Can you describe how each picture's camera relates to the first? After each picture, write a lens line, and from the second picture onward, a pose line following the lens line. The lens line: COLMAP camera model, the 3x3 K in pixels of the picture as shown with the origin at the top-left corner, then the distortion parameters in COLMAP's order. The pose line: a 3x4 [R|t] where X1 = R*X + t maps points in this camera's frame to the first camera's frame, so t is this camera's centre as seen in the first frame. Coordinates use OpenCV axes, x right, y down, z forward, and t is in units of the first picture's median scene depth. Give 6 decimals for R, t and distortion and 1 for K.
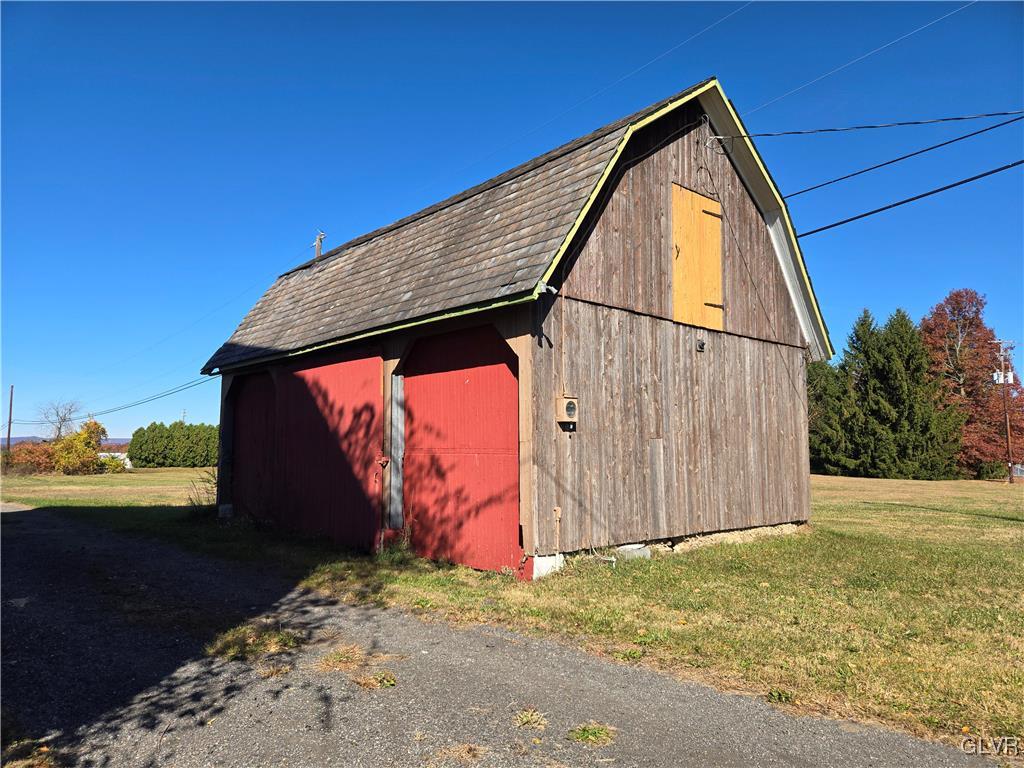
lens RADIAL K [[680.7, 0, 512.0], [0, 680.7, 384.0], [0, 0, 1]] dist [0.004955, -0.001787]
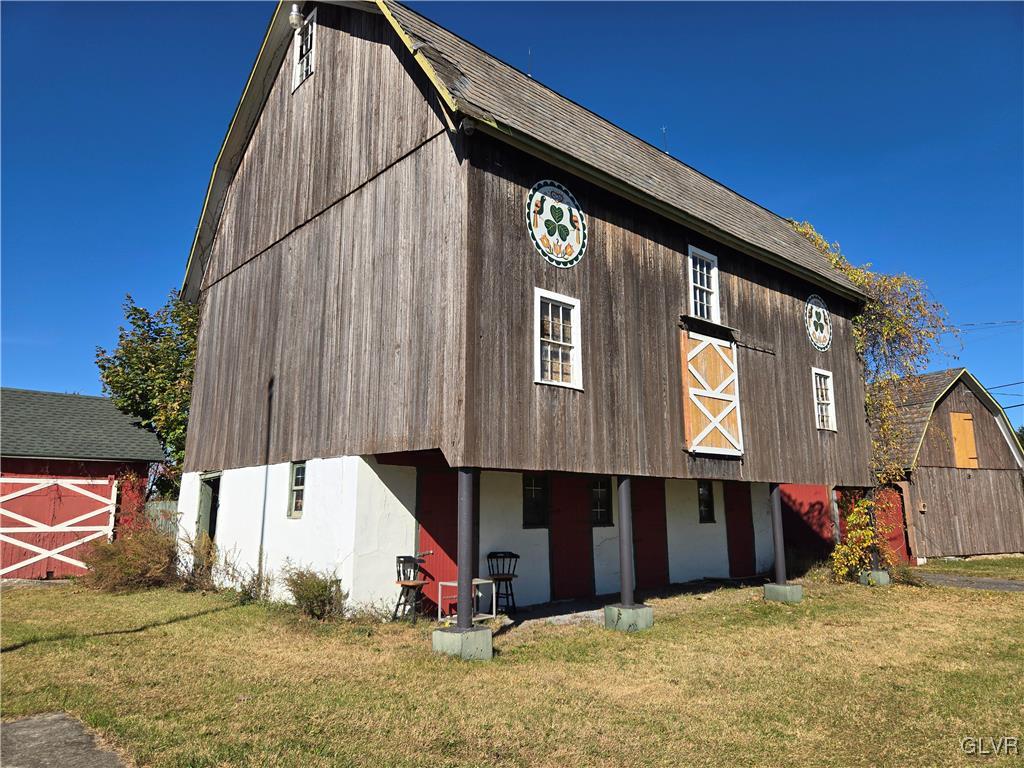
lens RADIAL K [[680.7, 0, 512.0], [0, 680.7, 384.0], [0, 0, 1]] dist [0.004955, -0.001787]
pose [[0.966668, -0.055637, -0.249915, -0.667099], [0.034571, 0.995529, -0.087906, -0.224254], [0.253688, 0.076336, 0.964269, -1.772278]]
